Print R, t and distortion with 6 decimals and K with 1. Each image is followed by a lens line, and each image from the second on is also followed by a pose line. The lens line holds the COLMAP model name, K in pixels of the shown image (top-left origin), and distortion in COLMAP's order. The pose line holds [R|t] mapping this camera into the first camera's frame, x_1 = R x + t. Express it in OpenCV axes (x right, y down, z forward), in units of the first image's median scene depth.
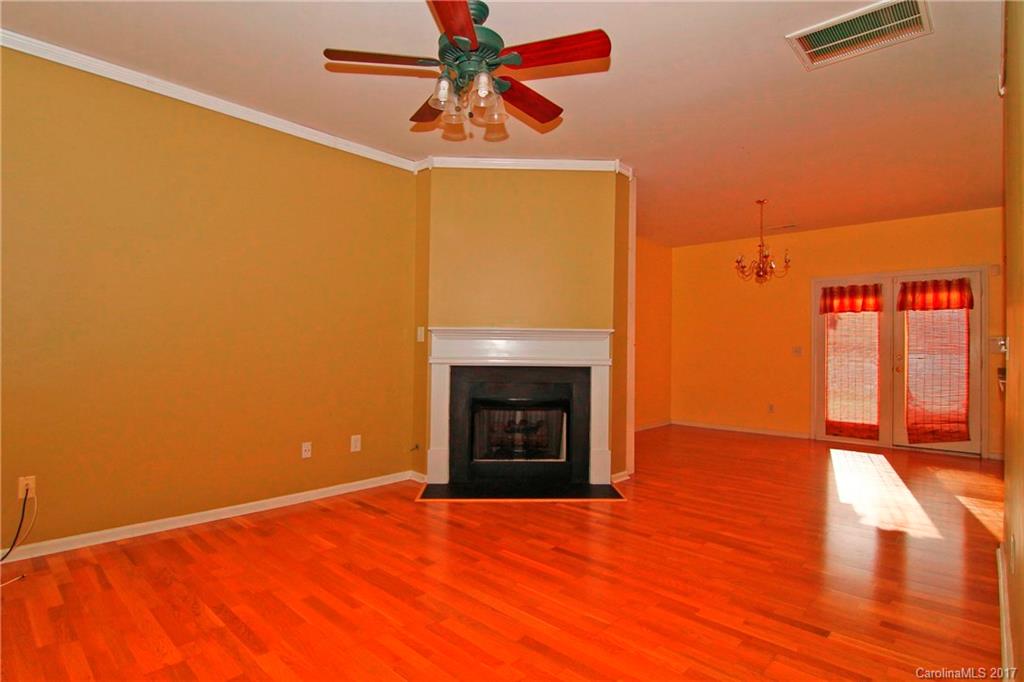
lens RADIAL K [[529.6, 0, 517.7], [0, 529.6, 341.1], [0, 0, 1]] dist [-0.002630, -0.000302]
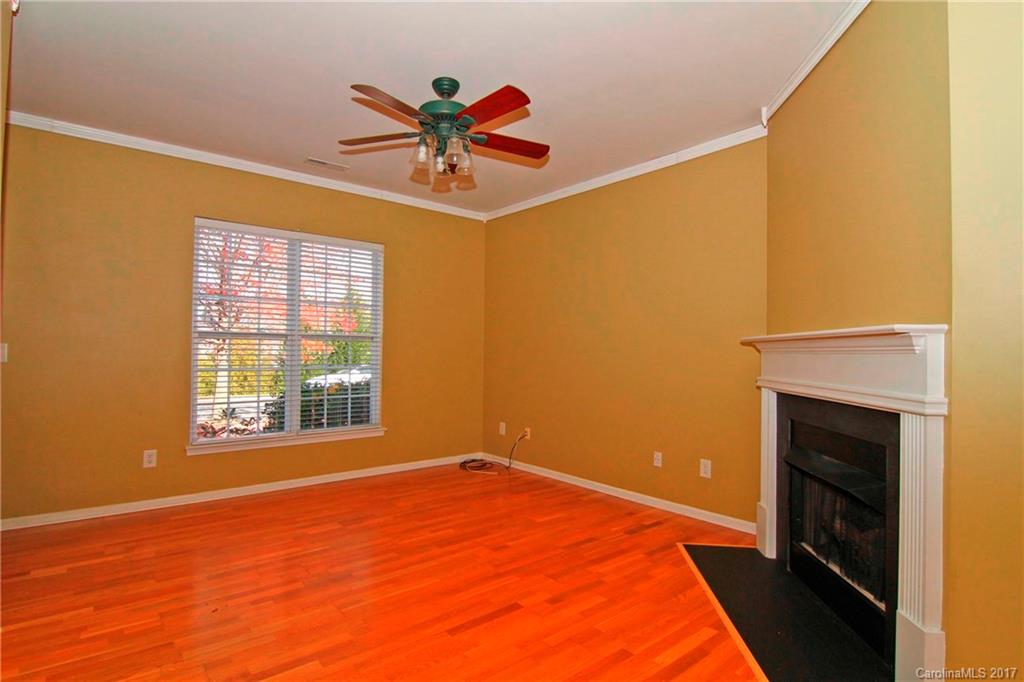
lens RADIAL K [[529.6, 0, 512.0], [0, 529.6, 343.3], [0, 0, 1]] dist [-0.002630, -0.000302]
pose [[-0.147212, -0.025441, -0.988778, 1.190944], [0.004374, 0.999643, -0.026372, -0.001318], [0.989095, -0.008208, -0.147048, 1.462055]]
